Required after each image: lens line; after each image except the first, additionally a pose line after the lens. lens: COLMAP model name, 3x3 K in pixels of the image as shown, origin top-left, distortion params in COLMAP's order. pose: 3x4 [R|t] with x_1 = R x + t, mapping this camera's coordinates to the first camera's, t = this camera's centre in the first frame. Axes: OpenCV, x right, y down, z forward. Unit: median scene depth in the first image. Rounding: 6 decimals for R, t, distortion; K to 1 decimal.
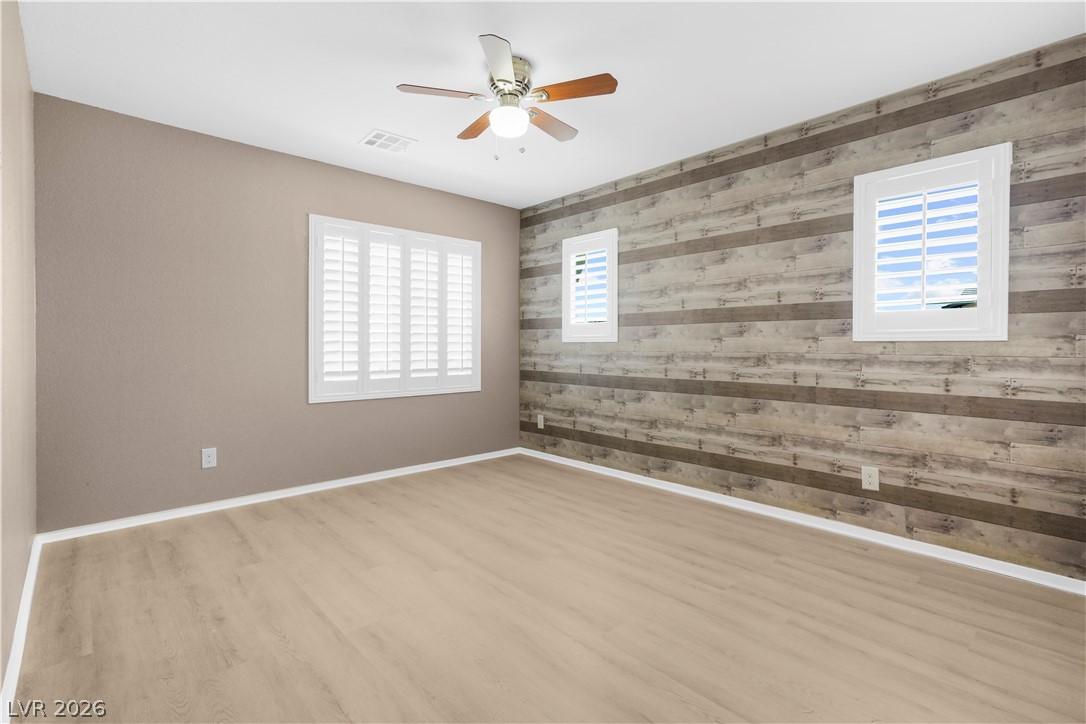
lens RADIAL K [[495.2, 0, 542.7], [0, 495.2, 355.7], [0, 0, 1]] dist [0.000223, 0.000704]
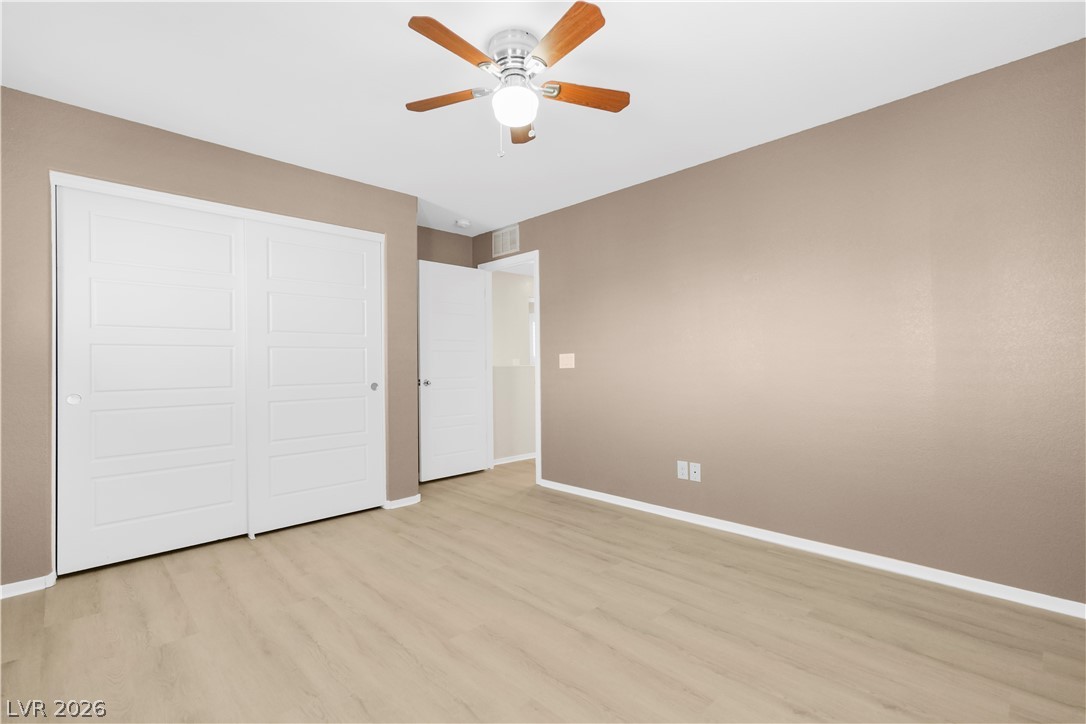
lens RADIAL K [[495.2, 0, 542.7], [0, 495.2, 355.7], [0, 0, 1]] dist [0.000223, 0.000704]
pose [[-0.999733, 0.008293, -0.021586, -0.105003], [0.008392, 0.999955, -0.004517, -0.038452], [0.021548, -0.004697, -0.999757, 2.075200]]
